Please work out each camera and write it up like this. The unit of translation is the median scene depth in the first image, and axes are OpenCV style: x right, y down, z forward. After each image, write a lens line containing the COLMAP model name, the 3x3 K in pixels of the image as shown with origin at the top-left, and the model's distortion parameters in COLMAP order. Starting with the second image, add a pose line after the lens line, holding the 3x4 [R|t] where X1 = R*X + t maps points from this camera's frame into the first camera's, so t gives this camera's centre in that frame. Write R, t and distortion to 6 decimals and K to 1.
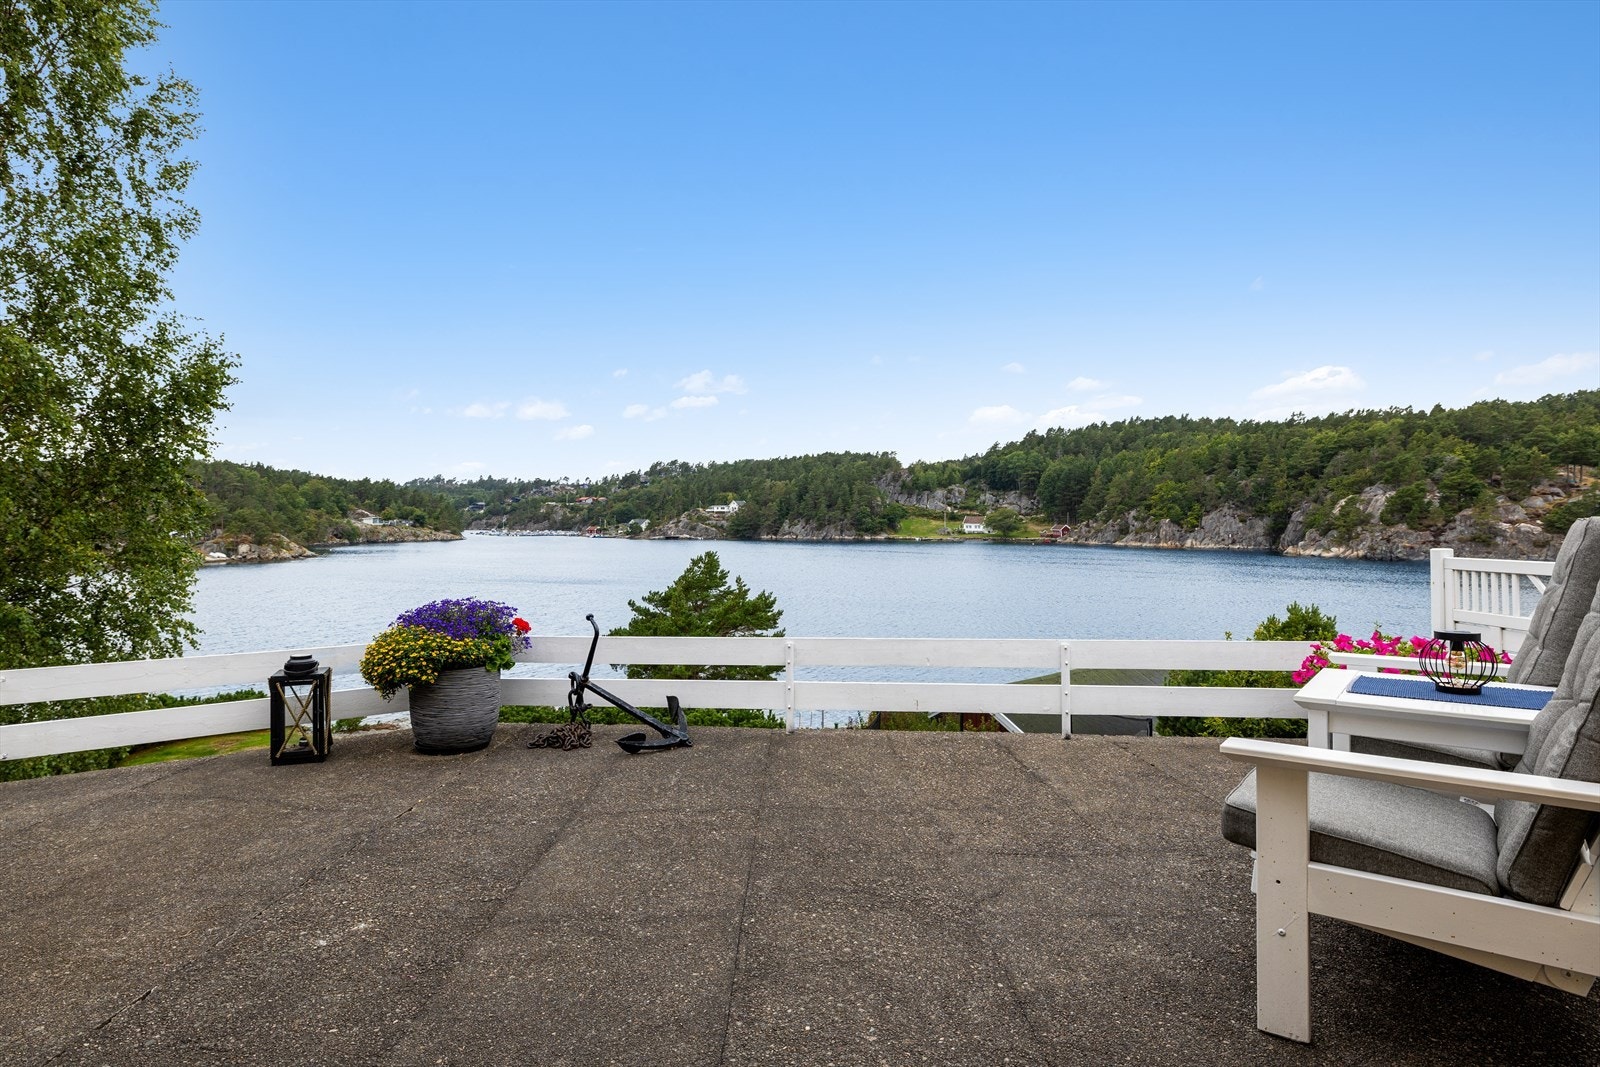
lens RADIAL K [[979.5, 0, 799.9], [0, 979.5, 503.8], [0, 0, 1]] dist [-0.001486, -0.002133]
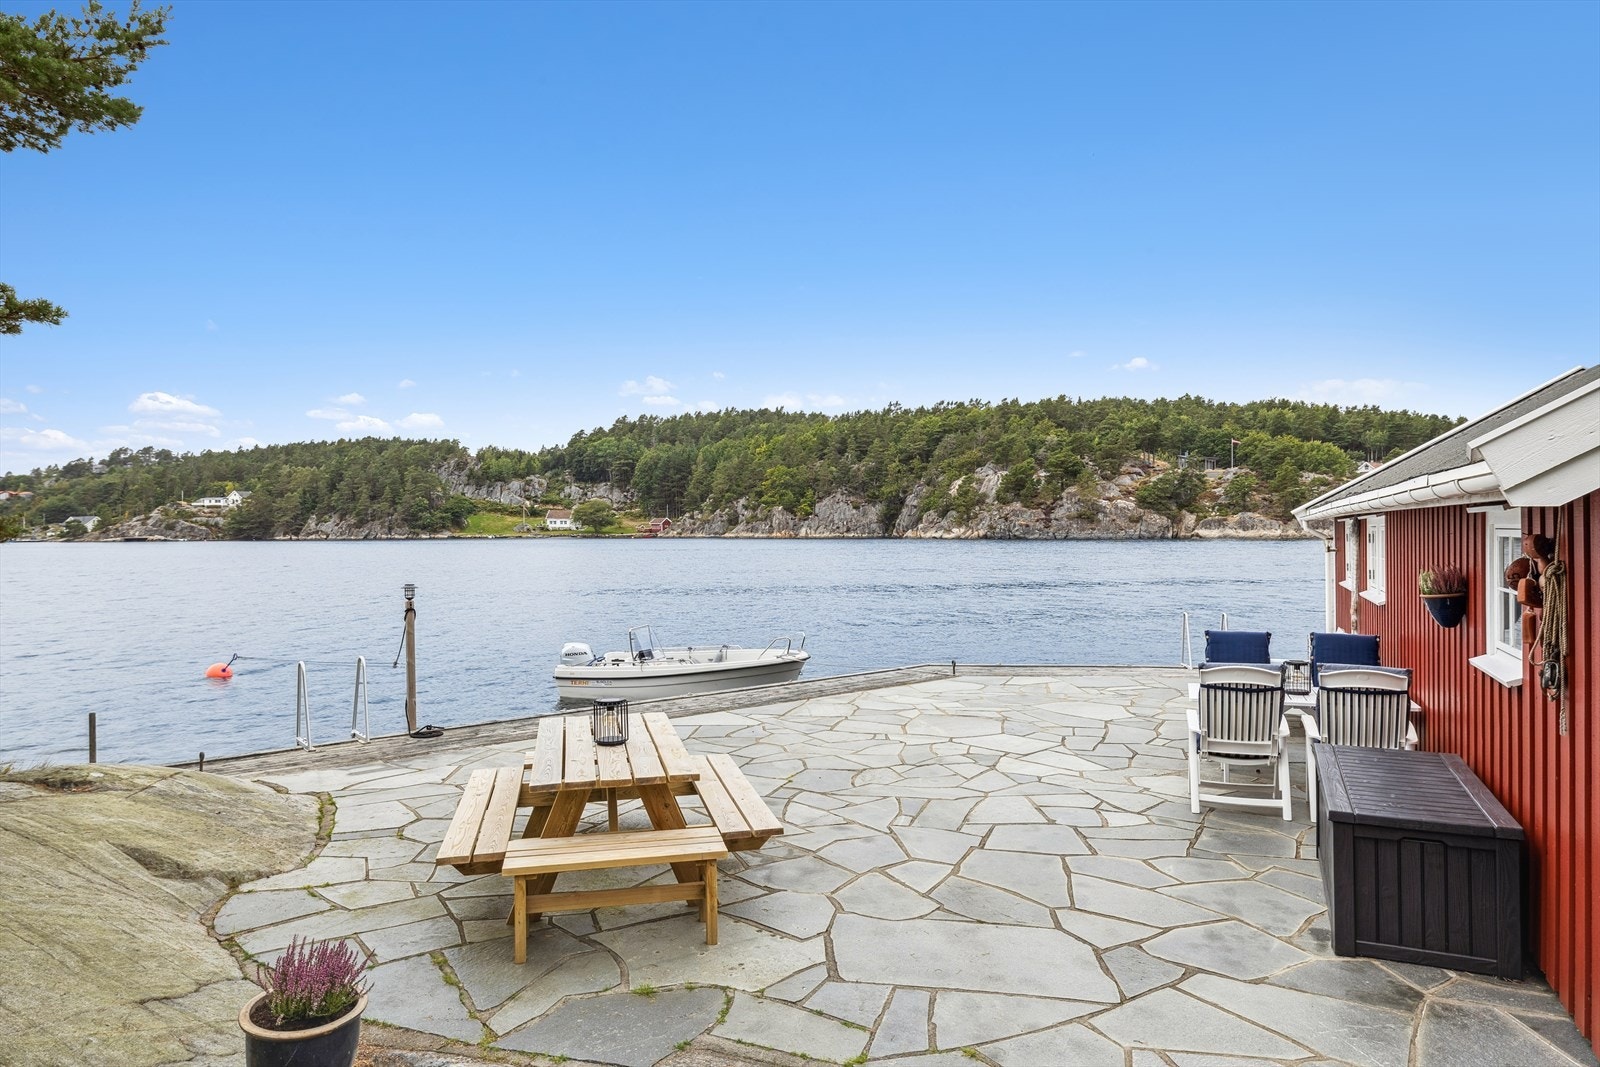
lens RADIAL K [[974.1, 0, 800.0], [0, 974.1, 533.5], [0, 0, 1]] dist [-0.016488, 0.001919]
pose [[0.901927, -0.006412, 0.431840, 0.002742], [0.007684, 0.999970, -0.001201, 0.038246], [-0.431819, 0.004401, 0.901949, 0.165234]]
